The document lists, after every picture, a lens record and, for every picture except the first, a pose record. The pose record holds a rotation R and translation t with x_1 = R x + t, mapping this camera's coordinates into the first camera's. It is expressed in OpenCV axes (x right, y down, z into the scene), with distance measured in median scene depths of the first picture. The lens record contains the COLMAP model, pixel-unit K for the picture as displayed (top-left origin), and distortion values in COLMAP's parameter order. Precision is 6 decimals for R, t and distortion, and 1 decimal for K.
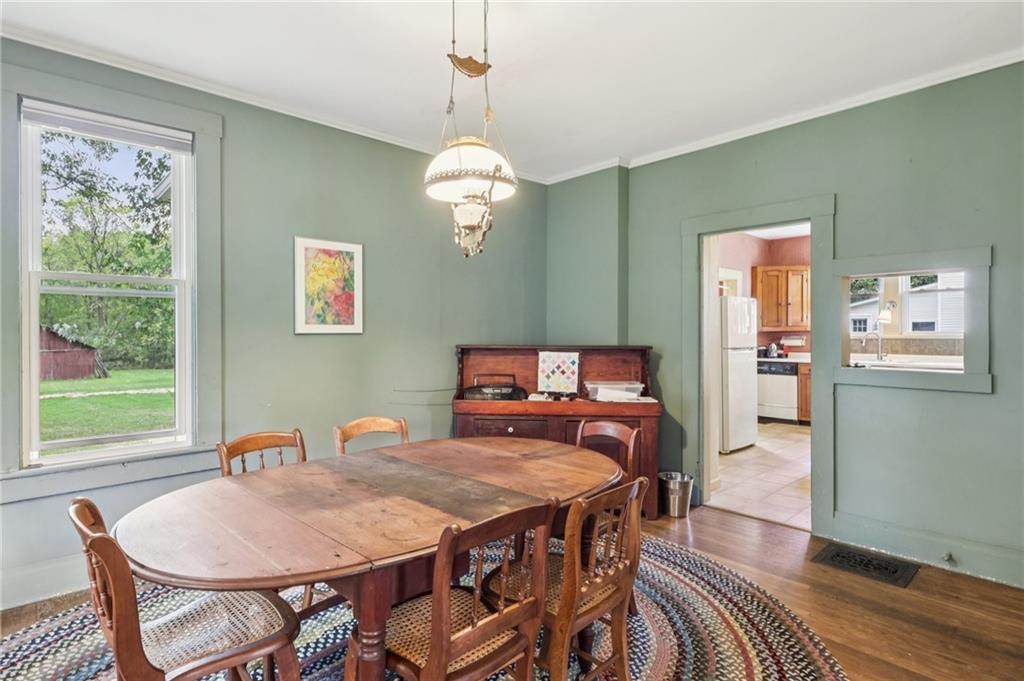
lens RADIAL K [[540.6, 0, 507.9], [0, 540.6, 336.5], [0, 0, 1]] dist [-0.001360, -0.000487]
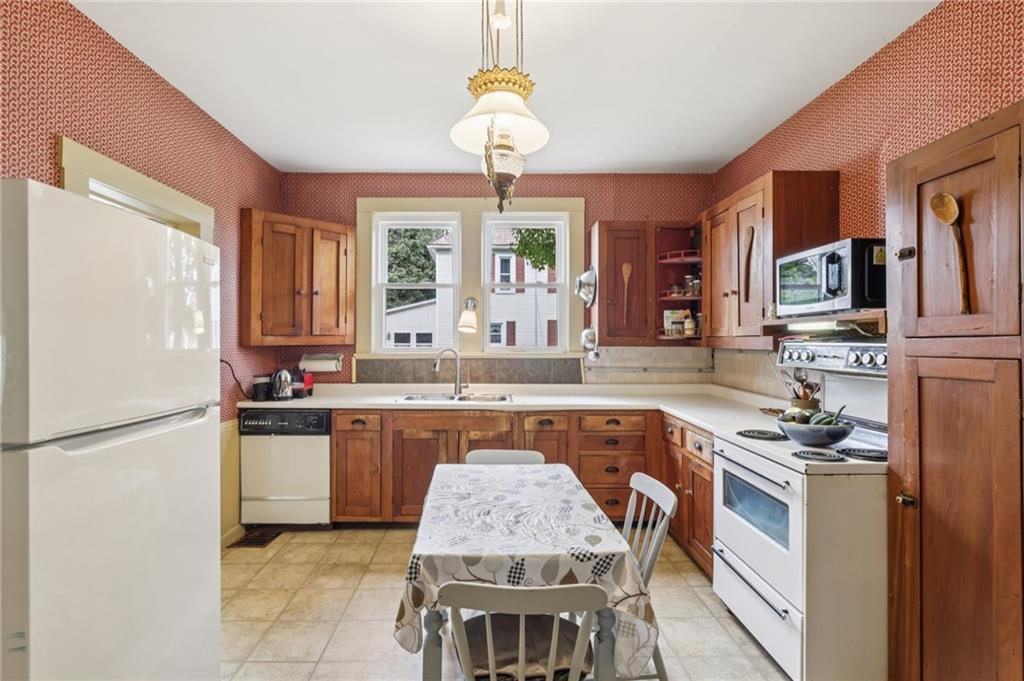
lens RADIAL K [[493.7, 0, 508.3], [0, 493.7, 341.8], [0, 0, 1]] dist [-0.005001, 0.001390]
pose [[0.656836, 0.006450, 0.754006, 0.285394], [-0.003623, 0.999979, -0.005398, -0.011418], [-0.754024, 0.000813, 0.656846, 0.548939]]
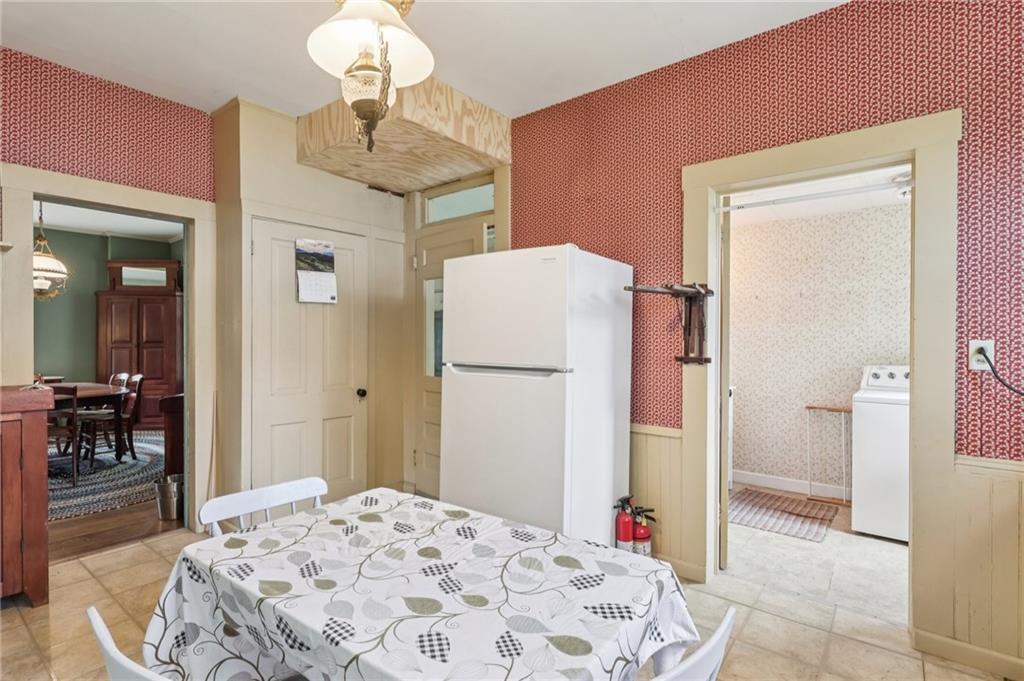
lens RADIAL K [[493.7, 0, 502.7], [0, 493.7, 341.2], [0, 0, 1]] dist [-0.005001, 0.001390]
pose [[0.147601, 0.004843, -0.989035, 0.636926], [-0.005882, 0.999975, 0.004019, -0.002148], [0.989030, 0.005224, 0.147625, 0.718569]]
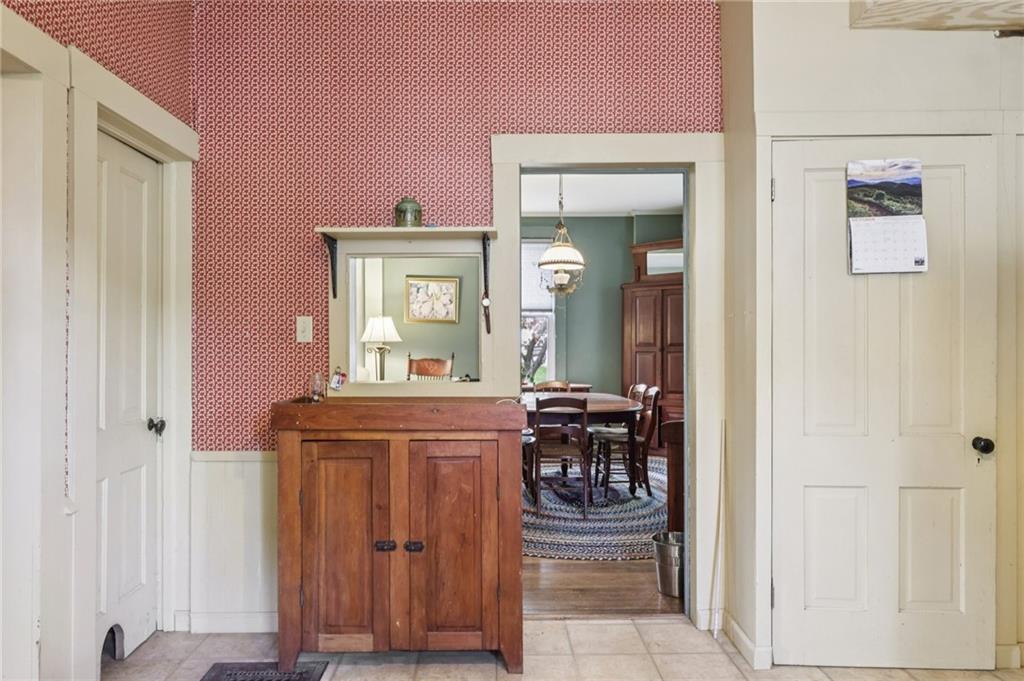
lens RADIAL K [[709.7, 0, 508.6], [0, 709.7, 345.3], [0, 0, 1]] dist [-0.003790, 0.009603]
pose [[-0.670608, 0.007954, -0.741769, 0.560208], [0.002320, 0.999960, 0.008626, -0.001719], [0.741809, 0.004064, -0.670599, 0.714953]]
